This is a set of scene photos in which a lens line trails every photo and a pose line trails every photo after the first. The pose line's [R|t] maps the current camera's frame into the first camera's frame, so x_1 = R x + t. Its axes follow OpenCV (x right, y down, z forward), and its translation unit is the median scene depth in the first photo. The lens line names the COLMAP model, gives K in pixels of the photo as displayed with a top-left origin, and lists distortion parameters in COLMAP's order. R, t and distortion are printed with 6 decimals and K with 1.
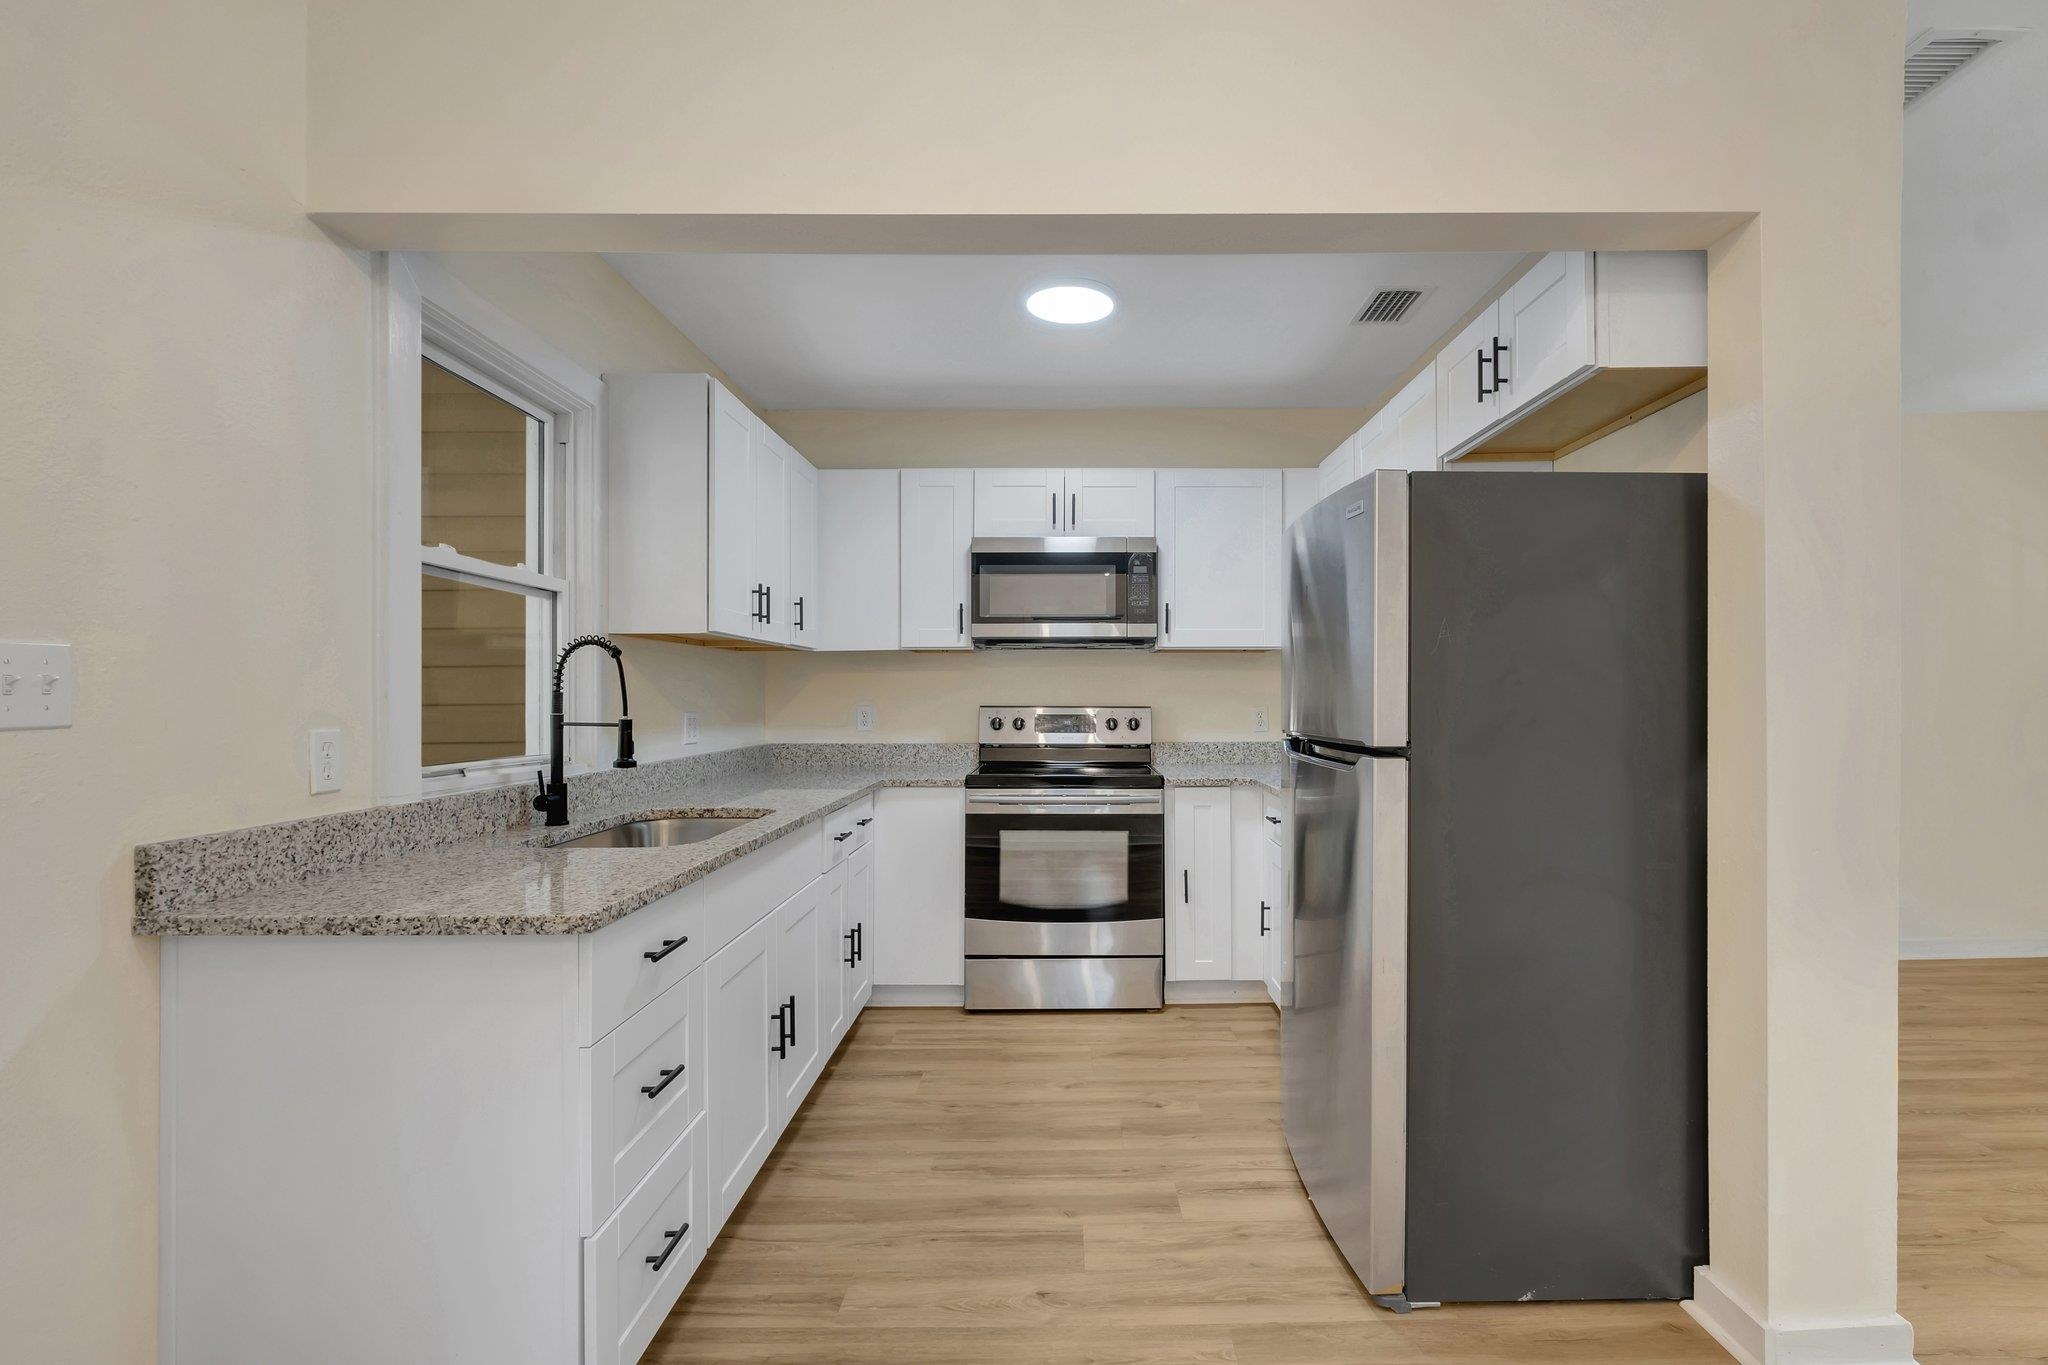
lens RADIAL K [[924.2, 0, 1072.2], [0, 924.2, 692.6], [0, 0, 1]] dist [-0.003072, -0.000341]
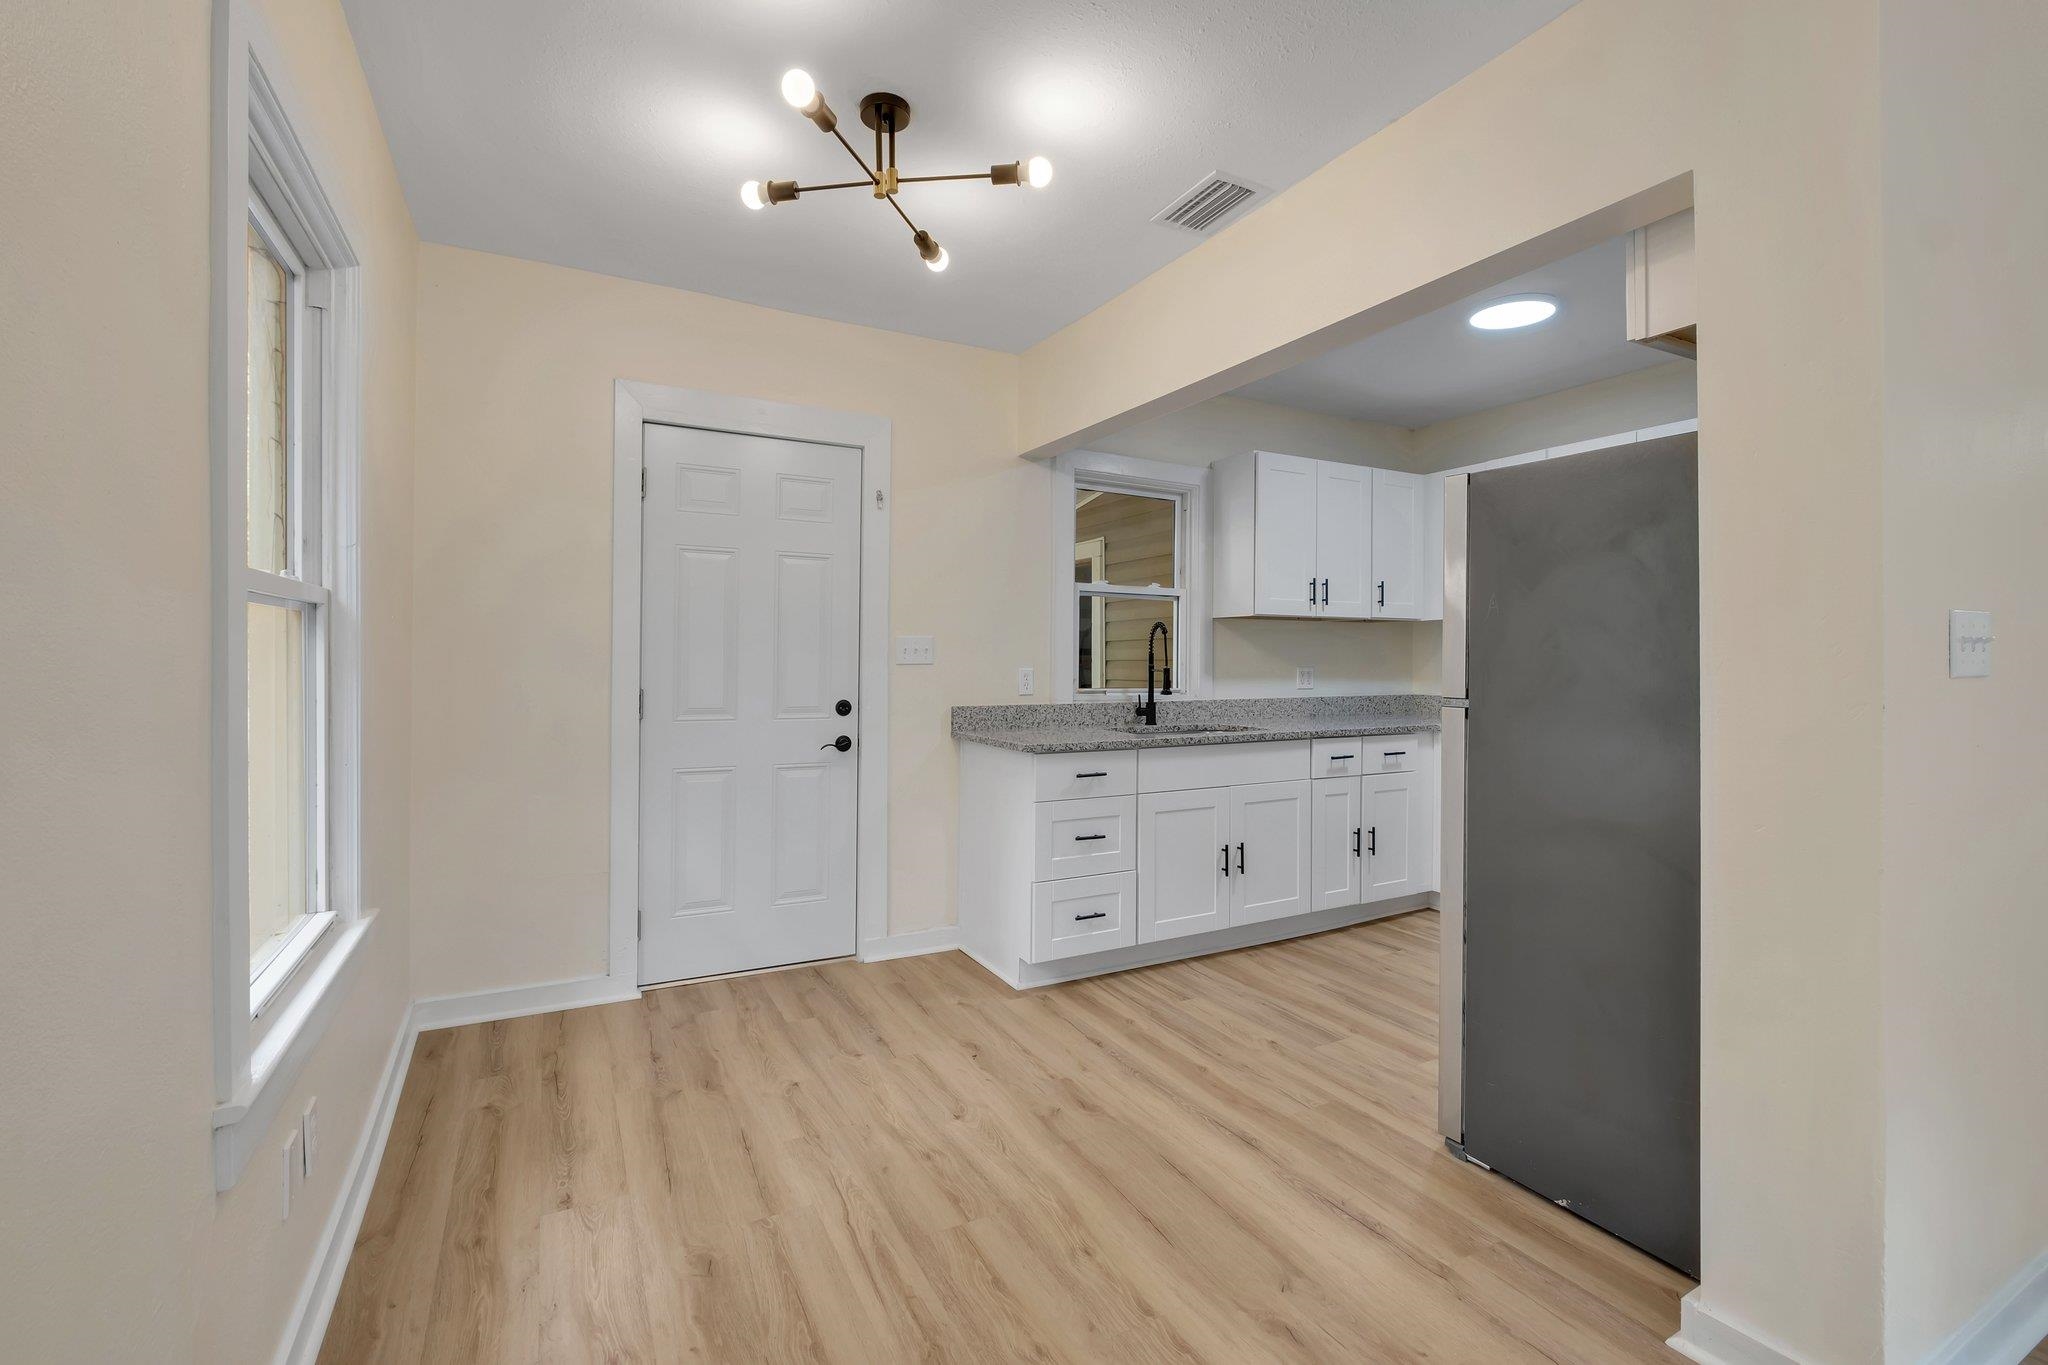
lens RADIAL K [[891.8, 0, 1027.9], [0, 891.8, 648.4], [0, 0, 1]] dist [-0.001928, -0.000317]
pose [[0.464495, -0.002901, -0.885571, 1.001948], [-0.002021, 0.999989, -0.004336, -0.002019], [0.885573, 0.003804, 0.464484, -0.056562]]
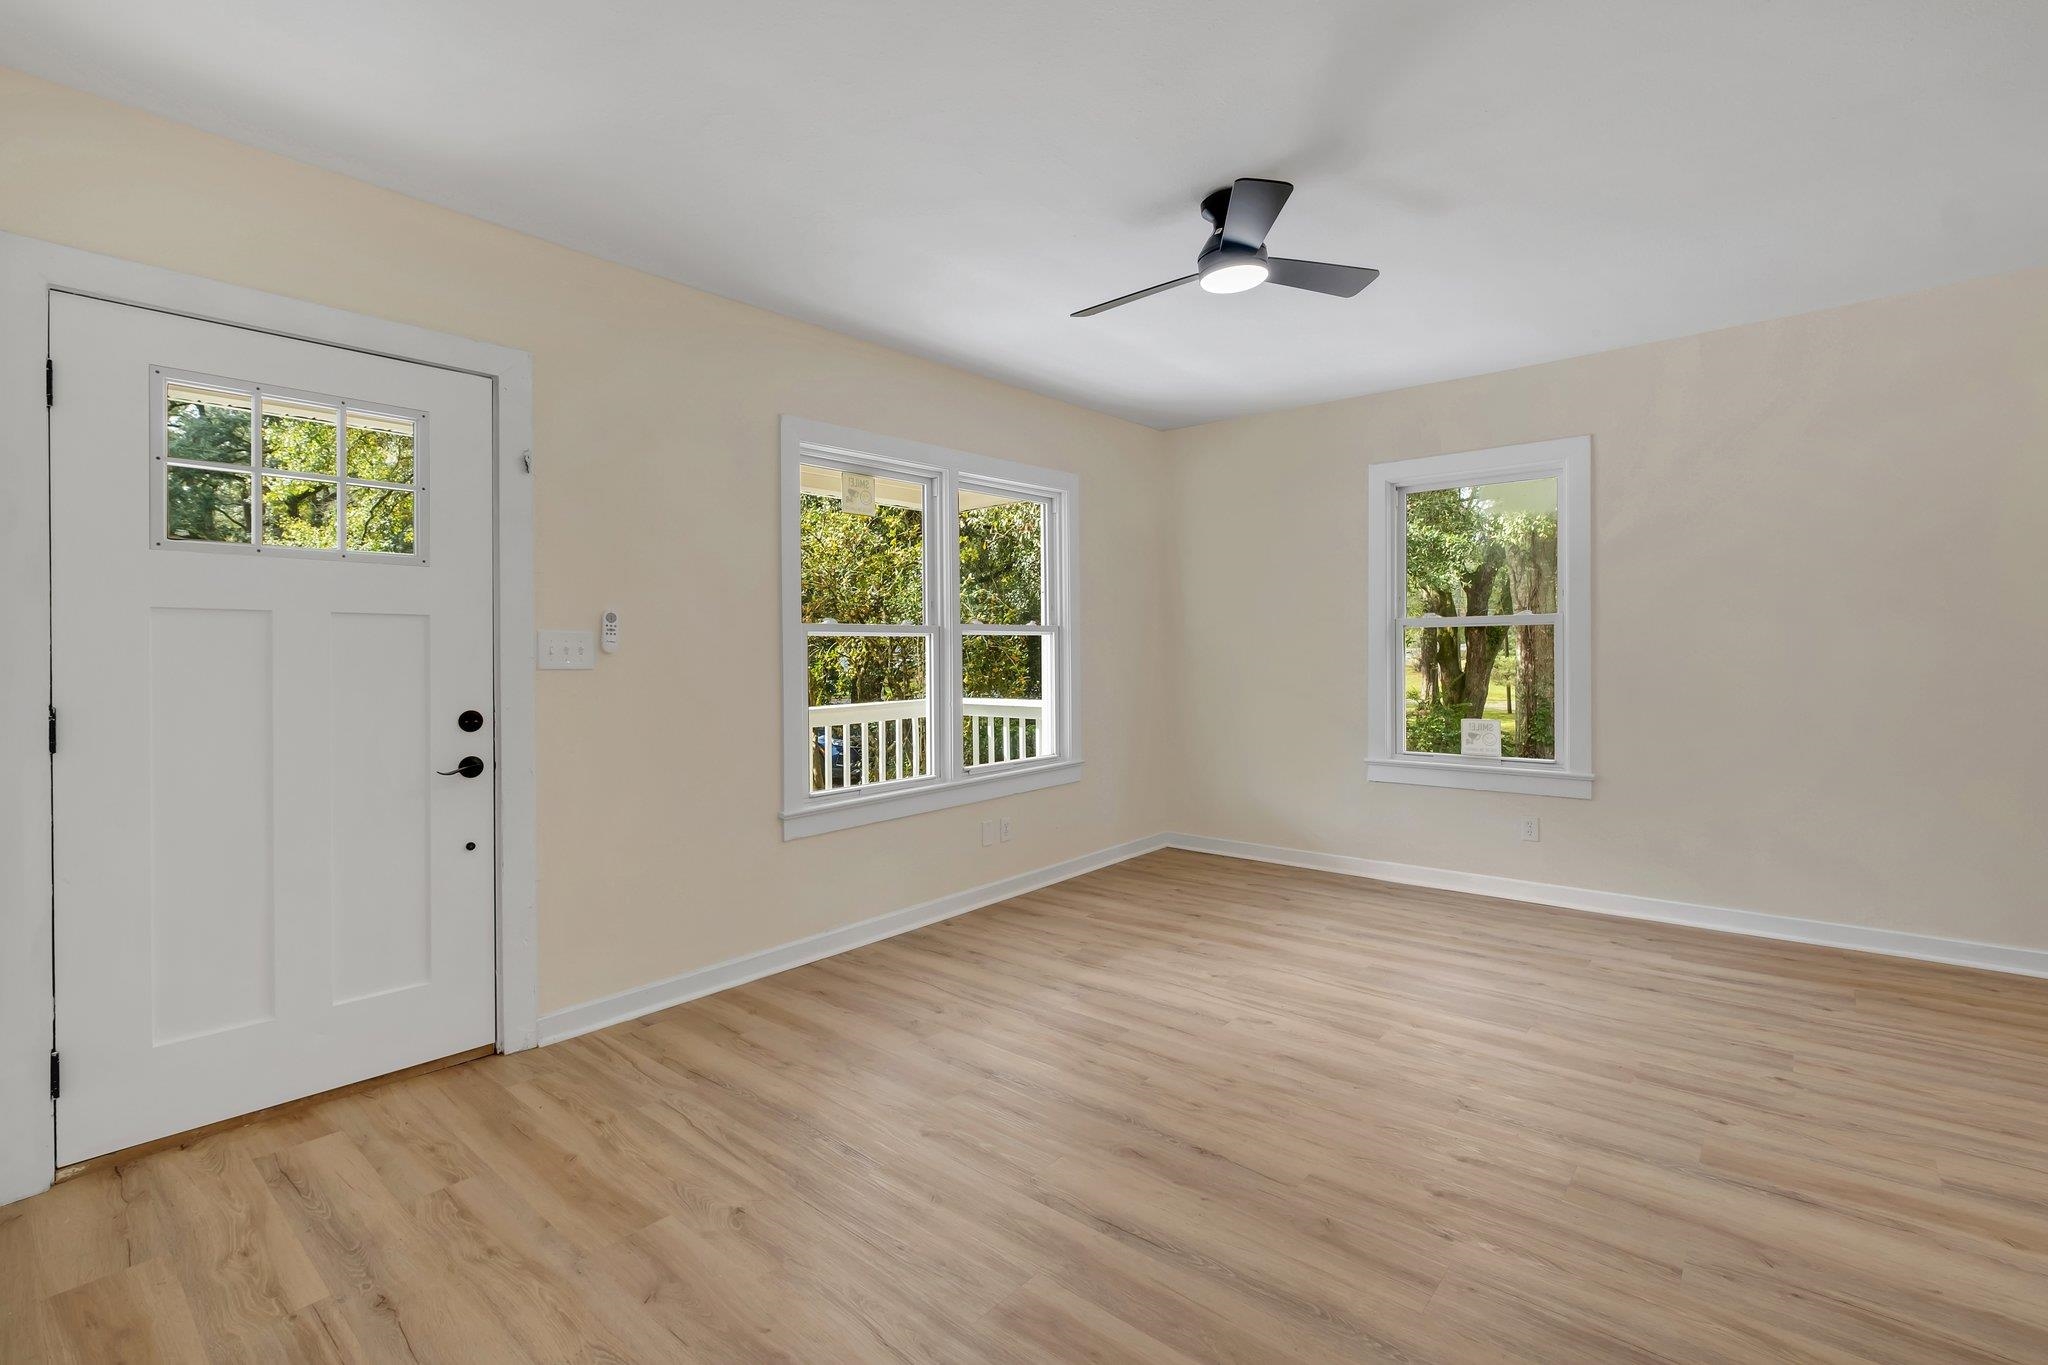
lens RADIAL K [[896.5, 0, 1020.9], [0, 896.5, 660.3], [0, 0, 1]] dist [-0.003260, -0.000379]
pose [[-0.746177, 0.006274, 0.665718, 0.921603], [0.010255, 0.999945, 0.002071, 0.022164], [-0.665669, 0.008372, -0.746200, 2.011478]]
